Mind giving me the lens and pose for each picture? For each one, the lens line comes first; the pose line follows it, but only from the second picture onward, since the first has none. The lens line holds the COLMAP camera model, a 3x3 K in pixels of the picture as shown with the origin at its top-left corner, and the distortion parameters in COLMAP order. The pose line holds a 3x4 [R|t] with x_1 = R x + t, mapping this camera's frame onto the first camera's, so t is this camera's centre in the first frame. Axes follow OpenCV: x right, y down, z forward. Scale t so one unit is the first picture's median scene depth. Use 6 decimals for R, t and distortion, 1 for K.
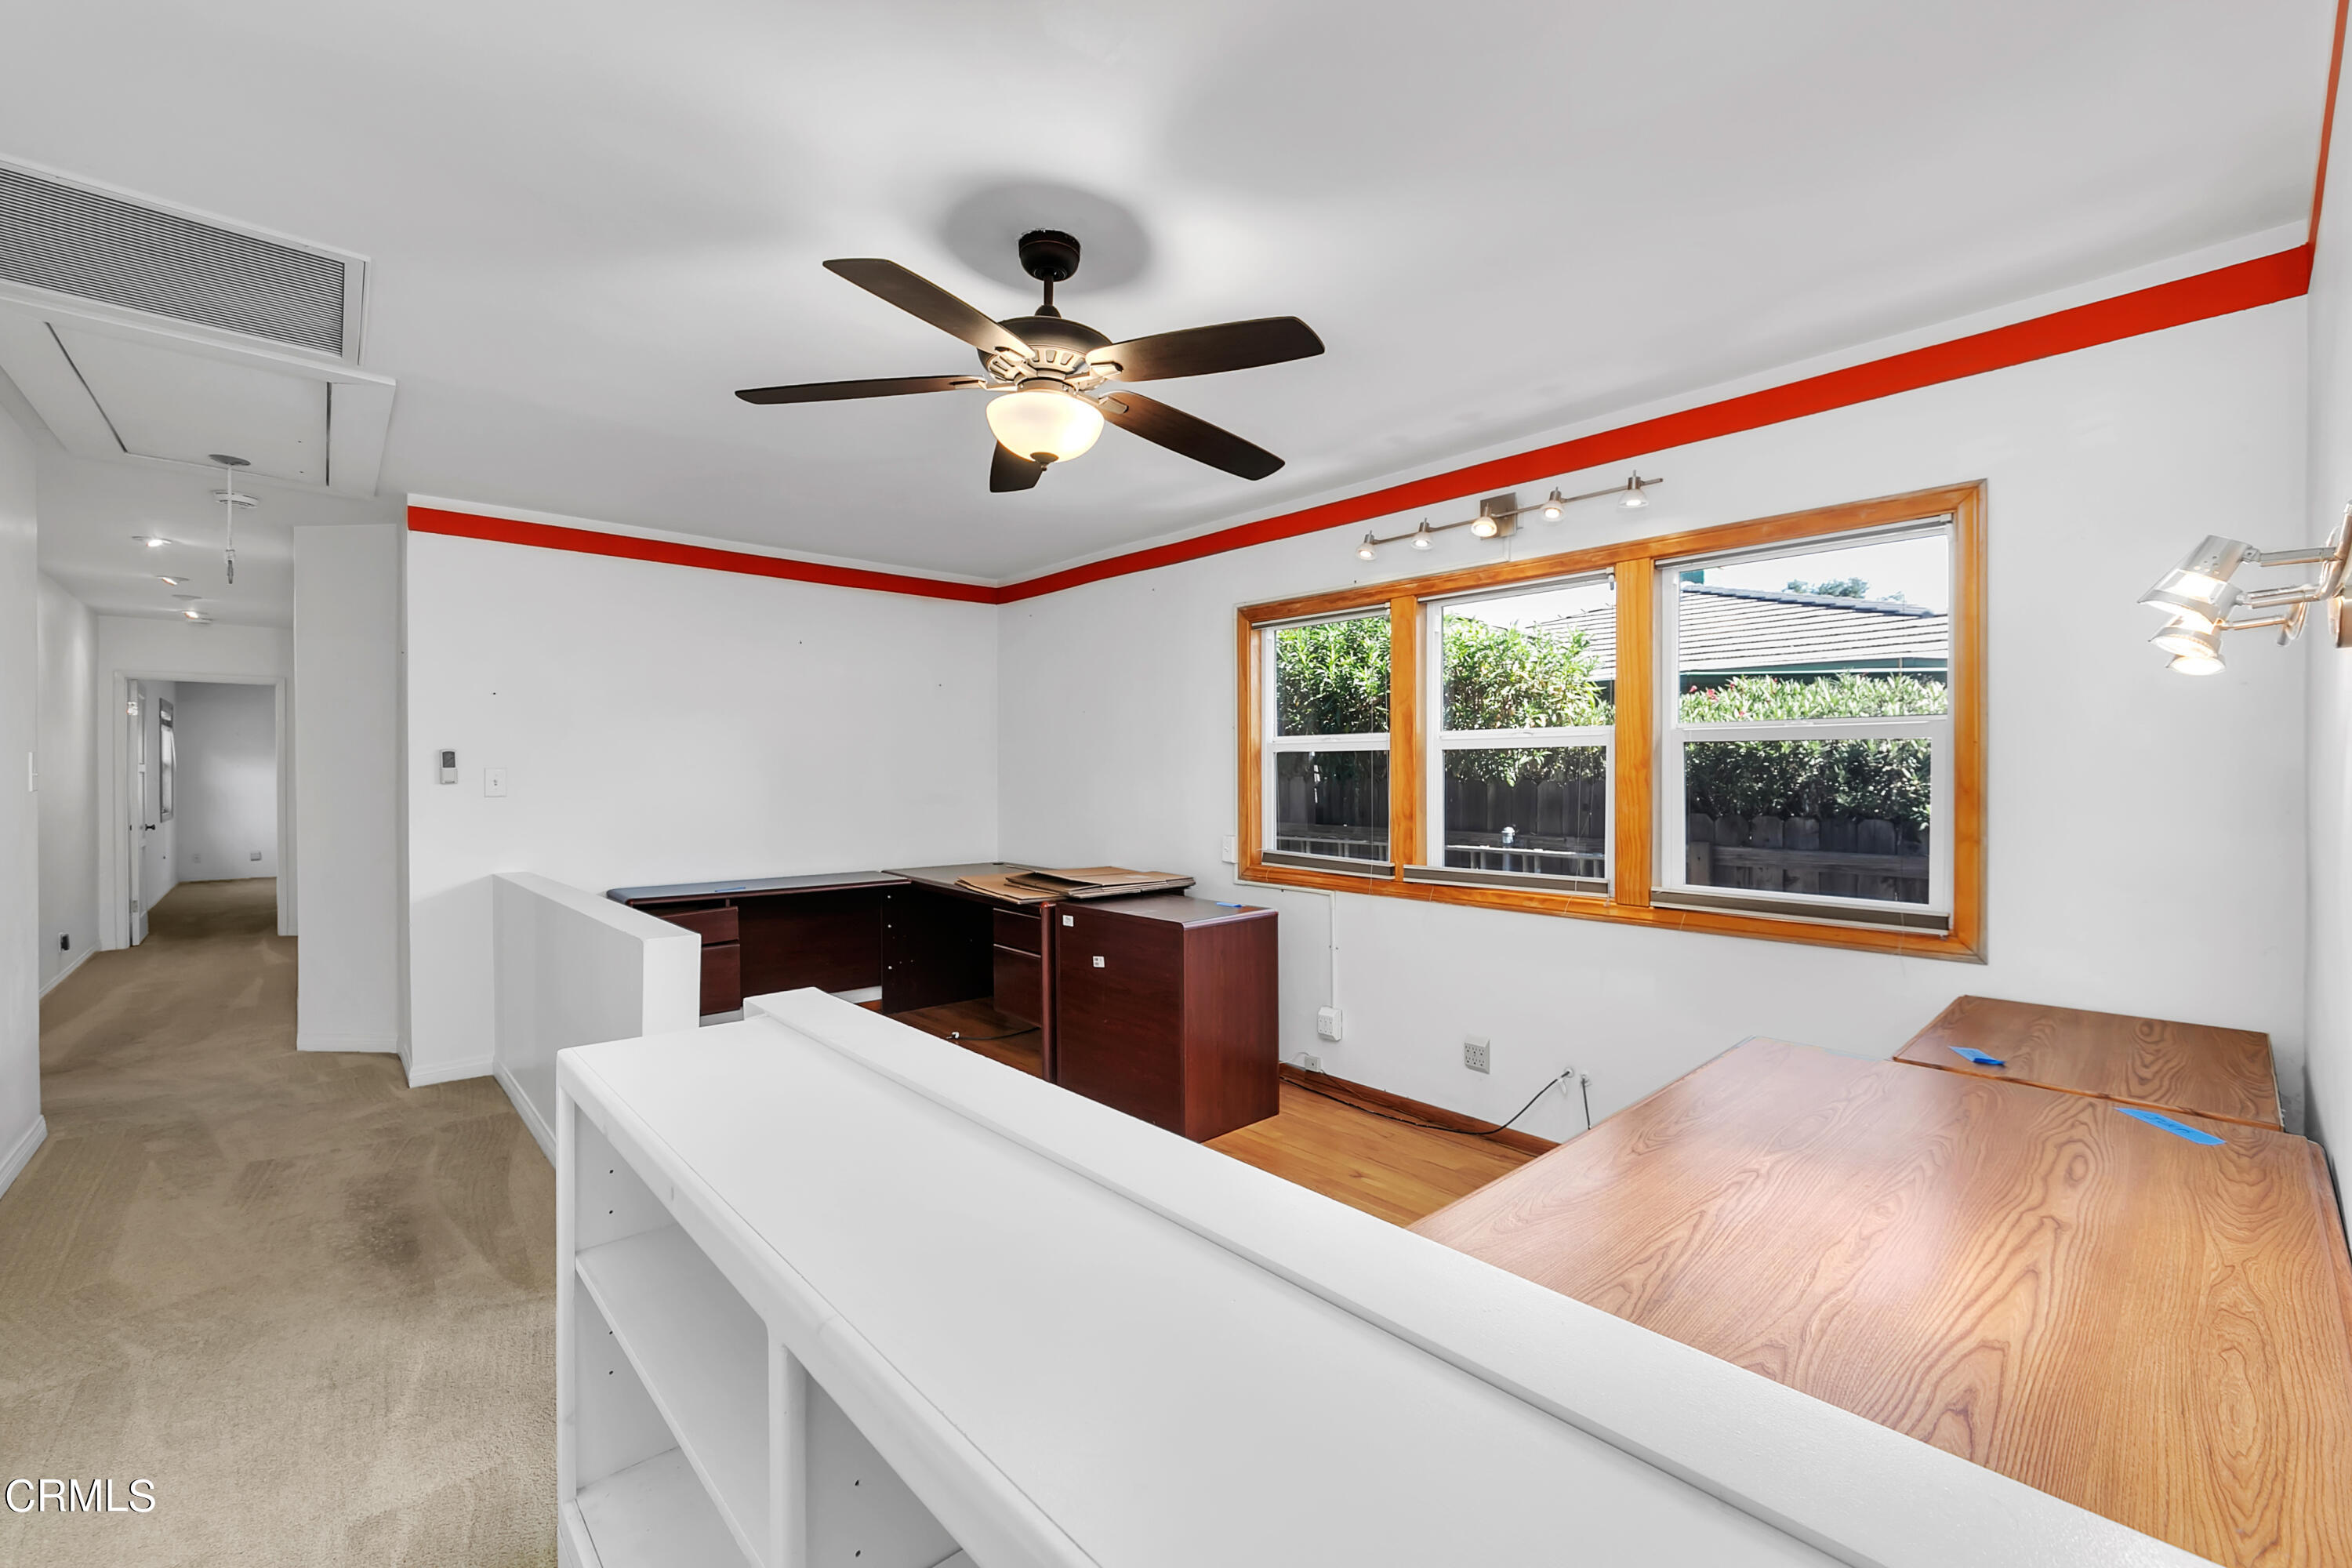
lens RADIAL K [[962.3, 0, 1179.6], [0, 962.3, 782.7], [0, 0, 1]] dist [-0.000438, 0.000030]
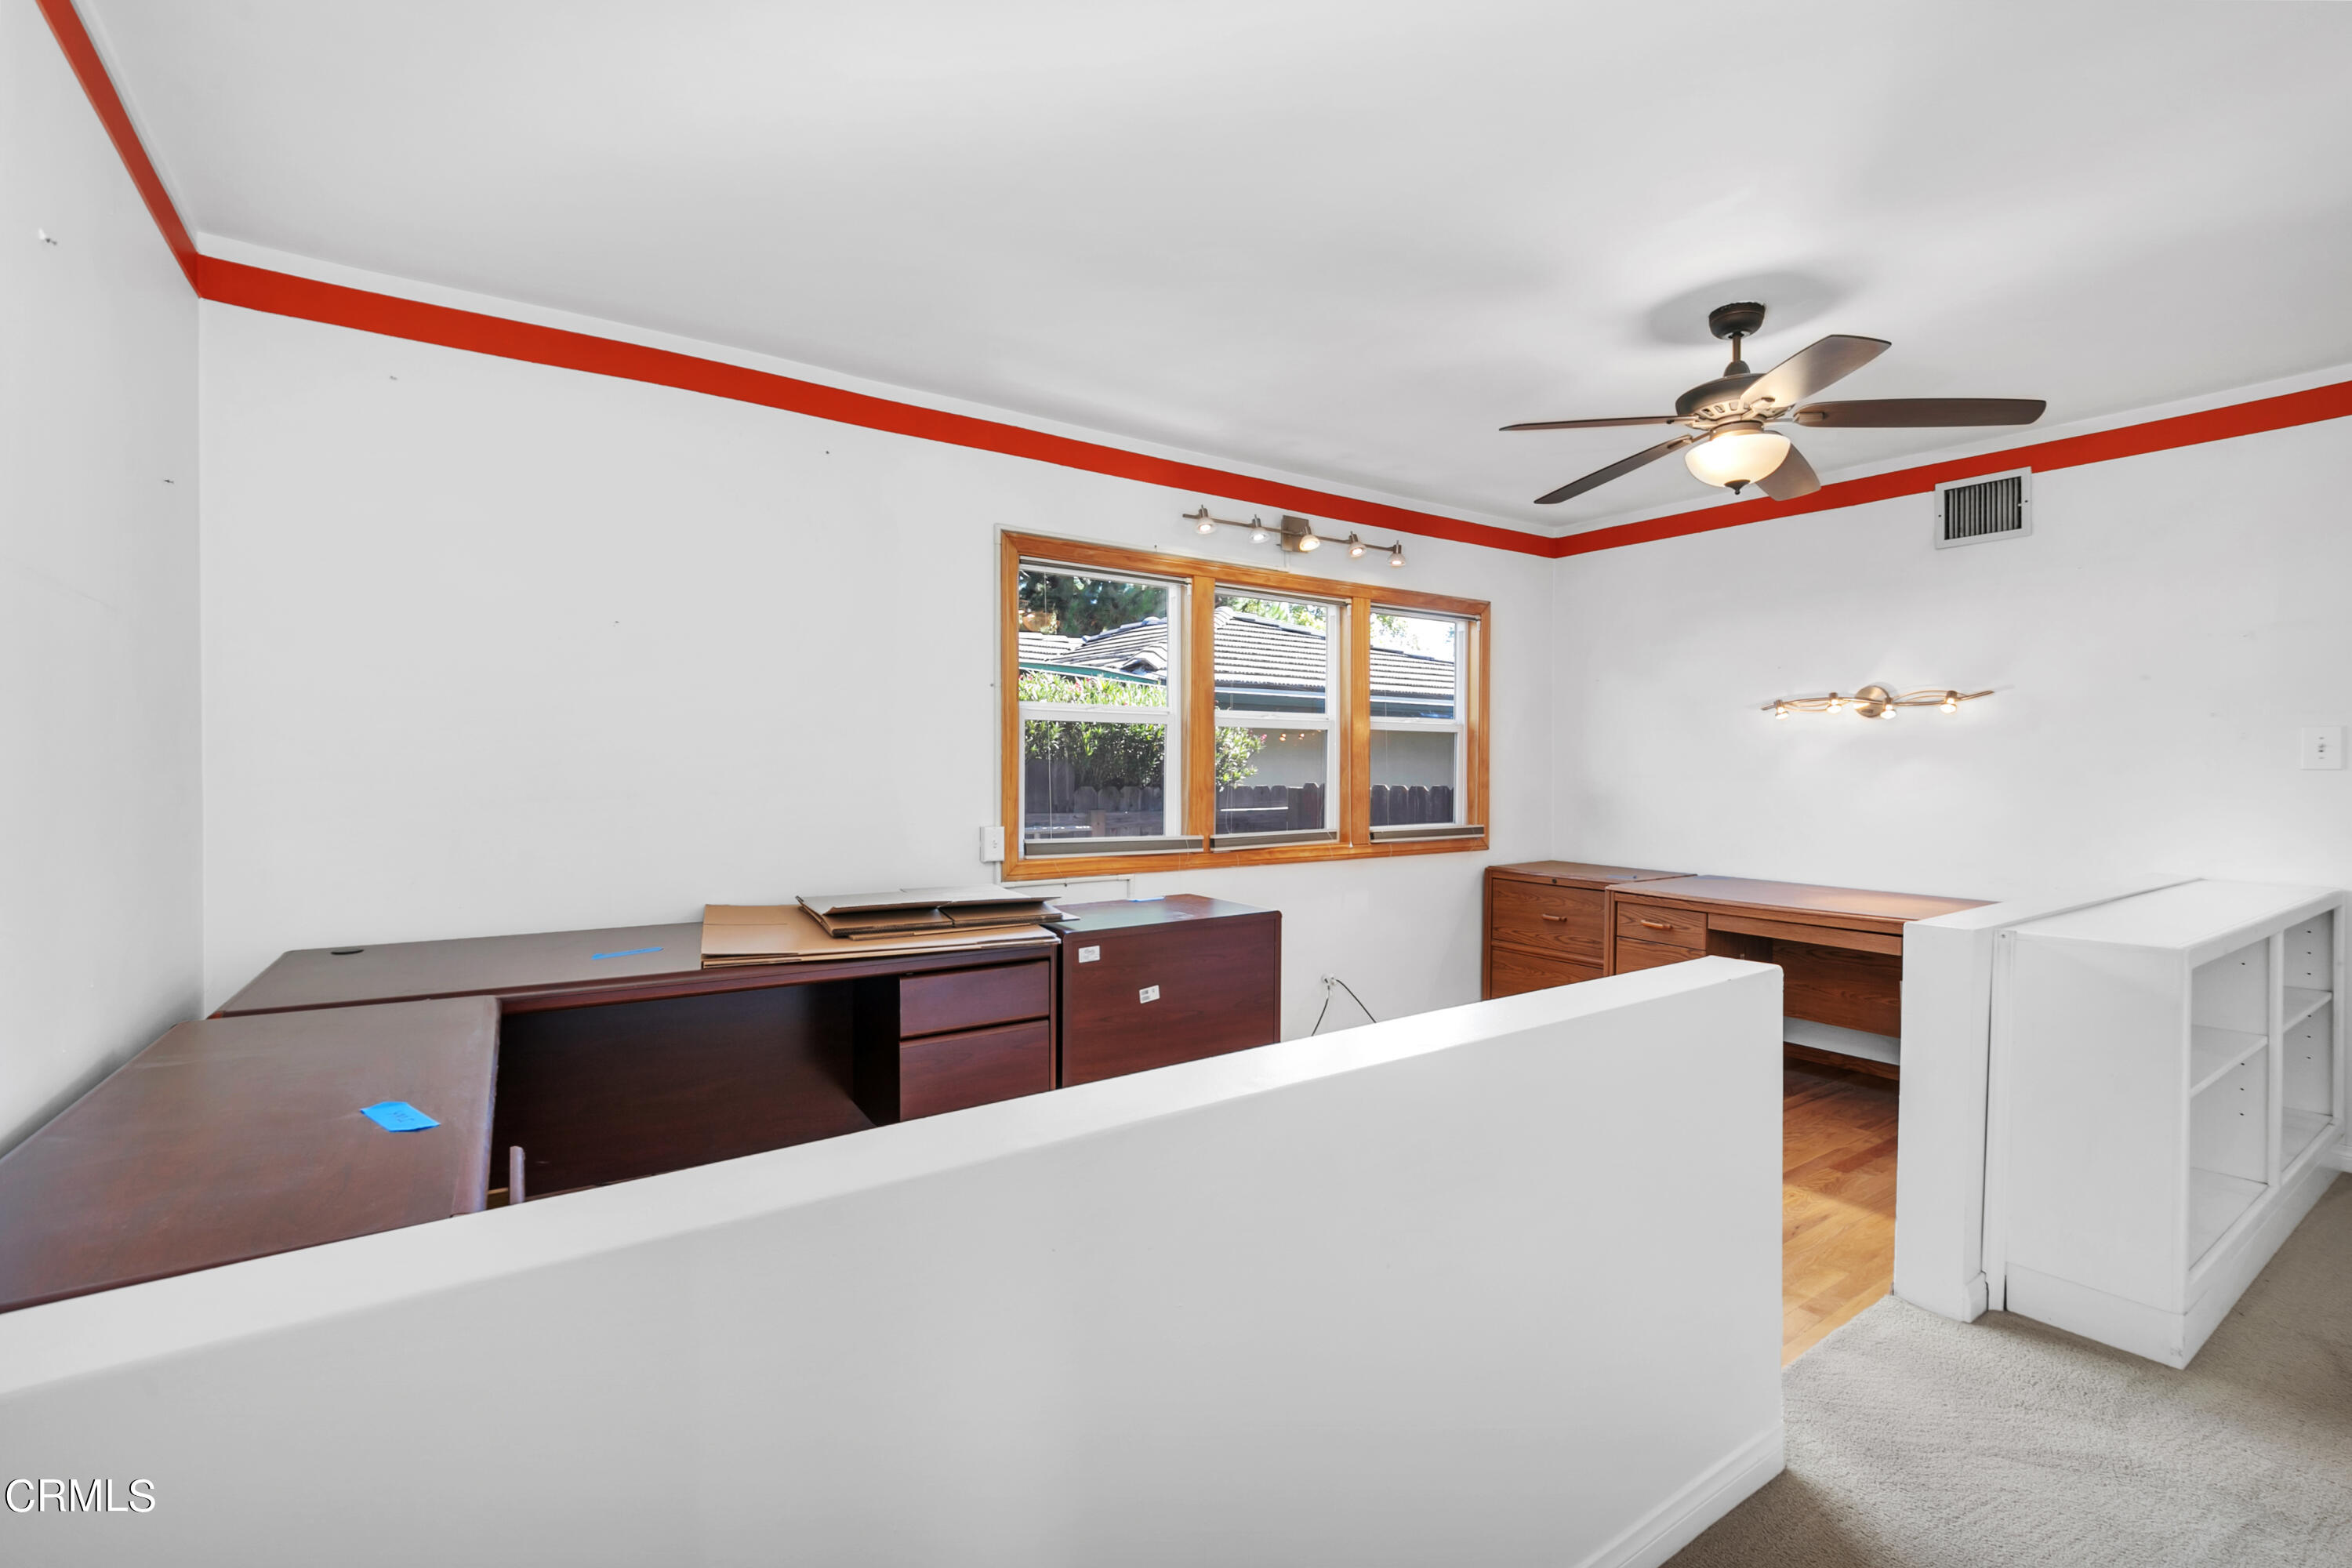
lens RADIAL K [[1042.6, 0, 1181.0], [0, 1042.6, 773.7], [0, 0, 1]] dist [-0.010631, -0.000017]
pose [[0.130091, -0.009713, 0.991454, -0.981780], [0.004140, 0.999949, 0.009253, 0.009284], [-0.991493, 0.002901, 0.130125, 0.973626]]
